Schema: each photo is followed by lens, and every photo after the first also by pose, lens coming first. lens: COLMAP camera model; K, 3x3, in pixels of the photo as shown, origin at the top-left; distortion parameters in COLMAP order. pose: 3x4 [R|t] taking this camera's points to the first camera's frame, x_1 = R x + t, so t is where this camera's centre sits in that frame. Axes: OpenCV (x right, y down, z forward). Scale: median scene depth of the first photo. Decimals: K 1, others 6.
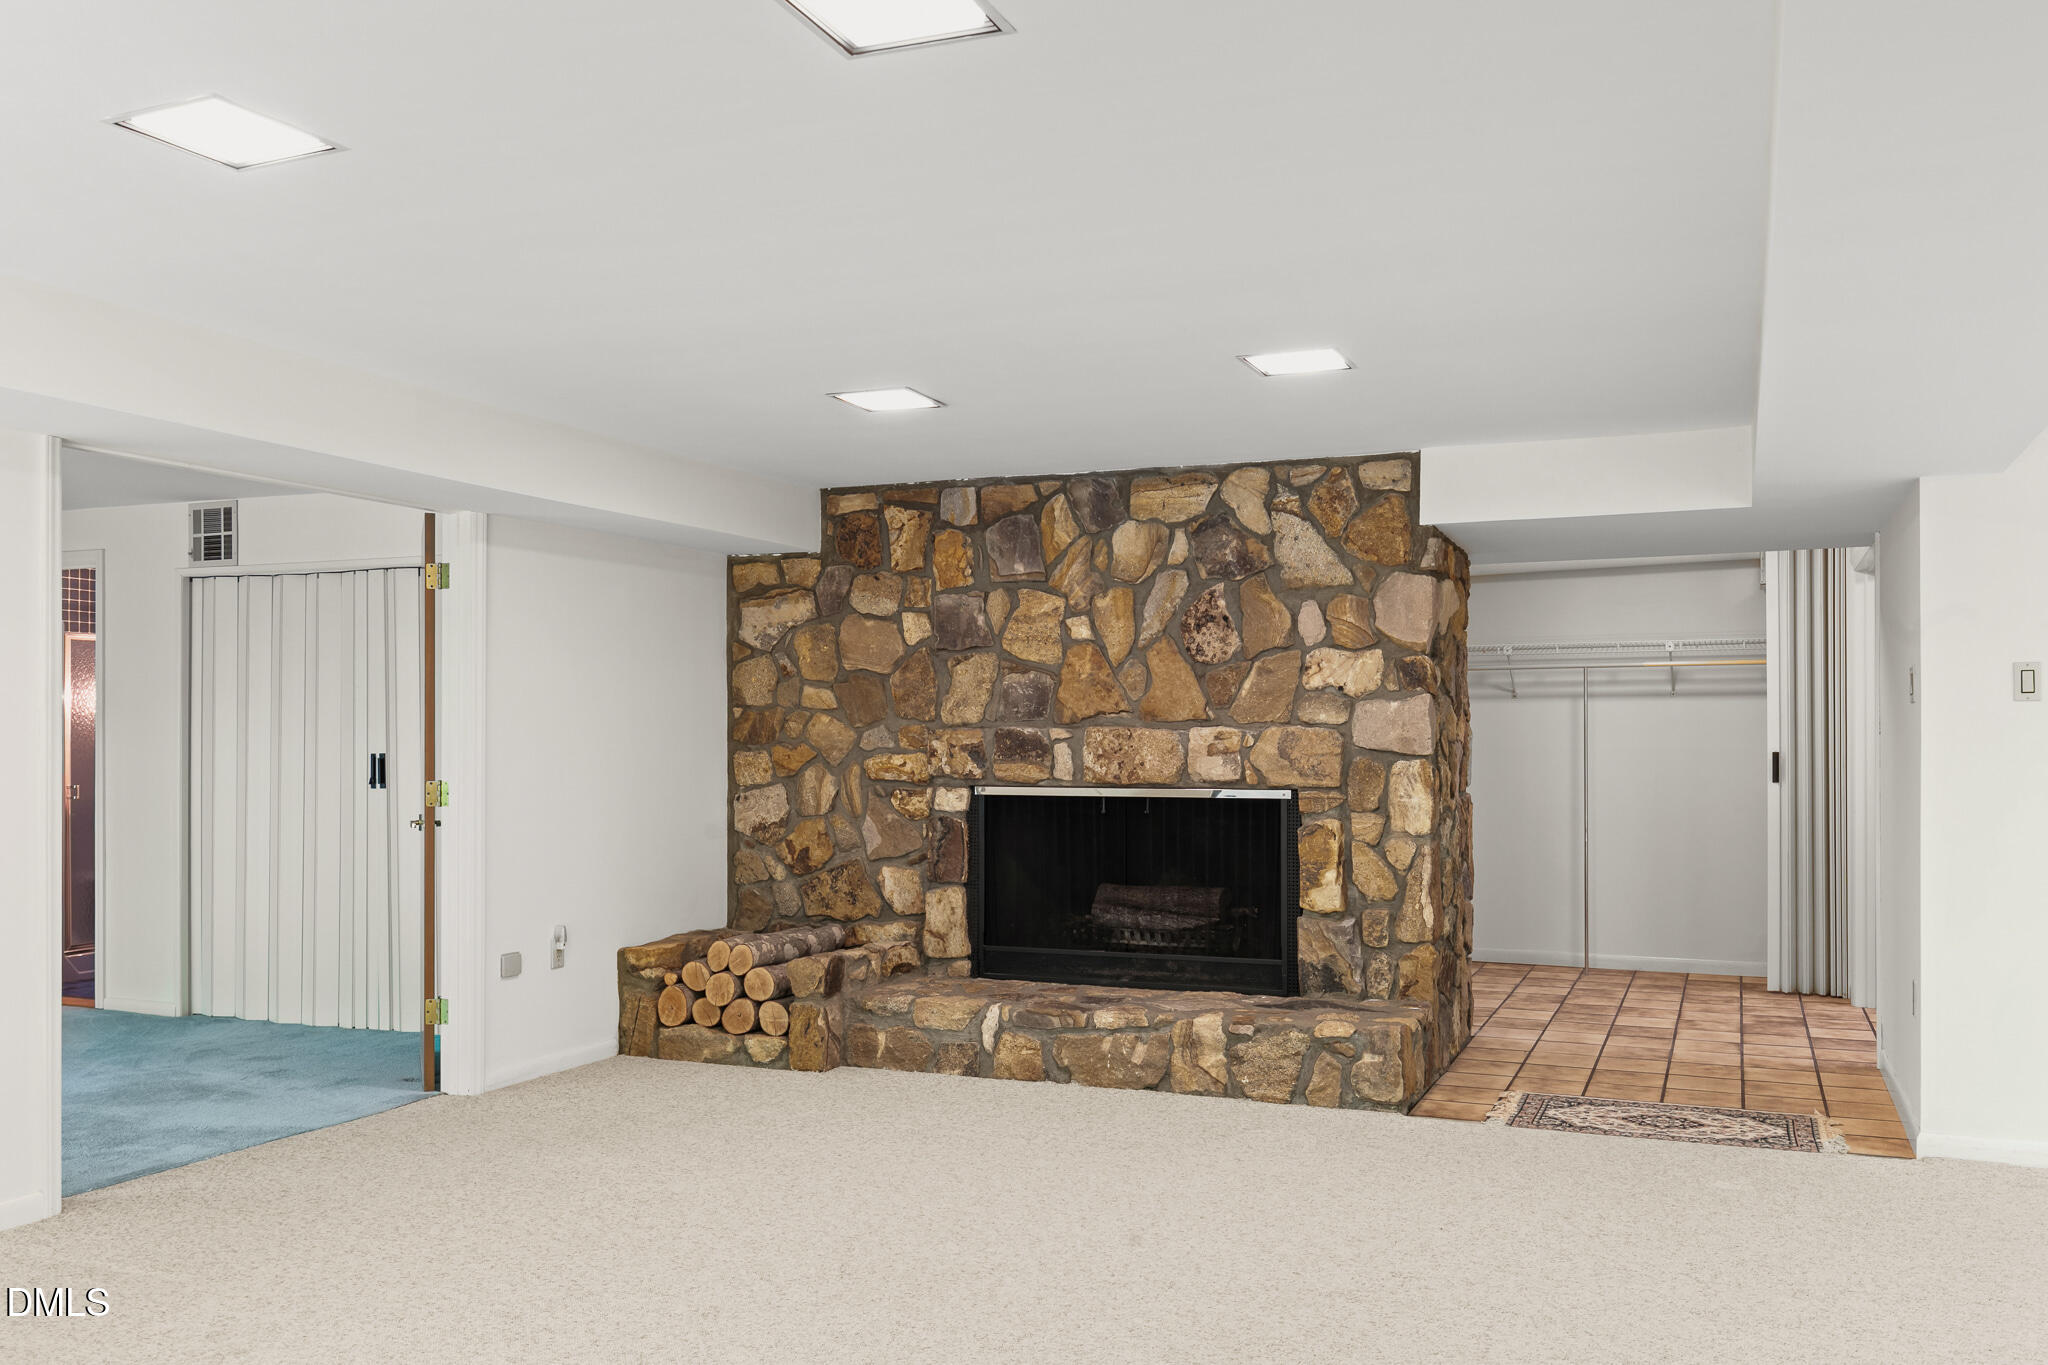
lens RADIAL K [[1648.5, 0, 1025.4], [0, 1648.5, 722.1], [0, 0, 1]] dist [0.005624, 0.001426]
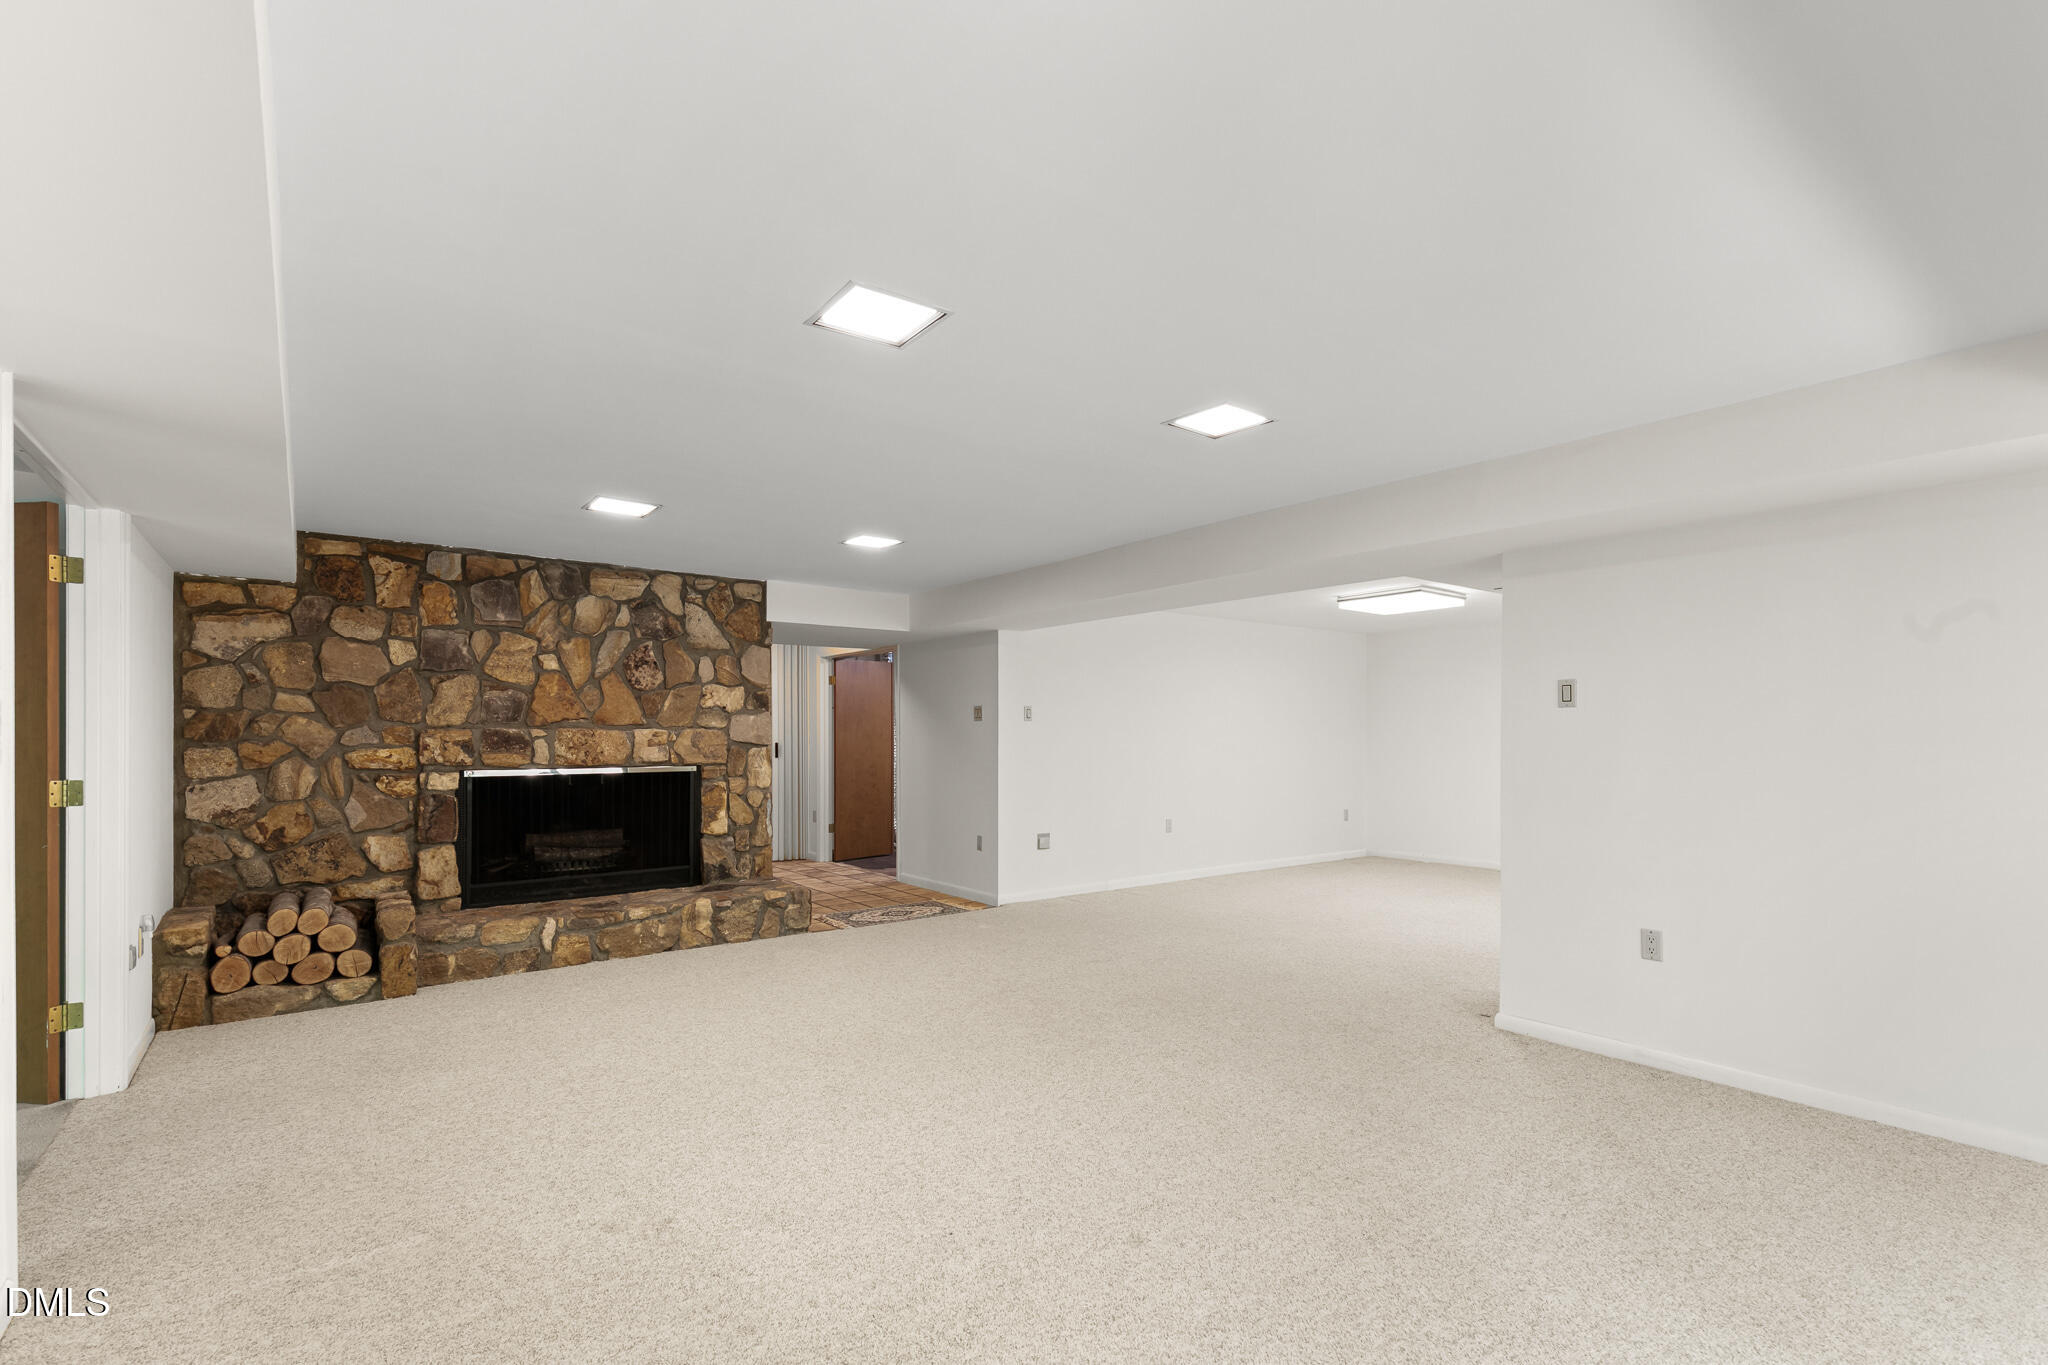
lens RADIAL K [[932.7, 0, 1025.6], [0, 932.7, 729.0], [0, 0, 1]] dist [0.002454, -0.000535]
pose [[0.493136, 0.005304, 0.869936, -0.501656], [-0.006969, 0.999973, -0.002146, 0.002366], [-0.869925, -0.005004, 0.493159, 0.214312]]
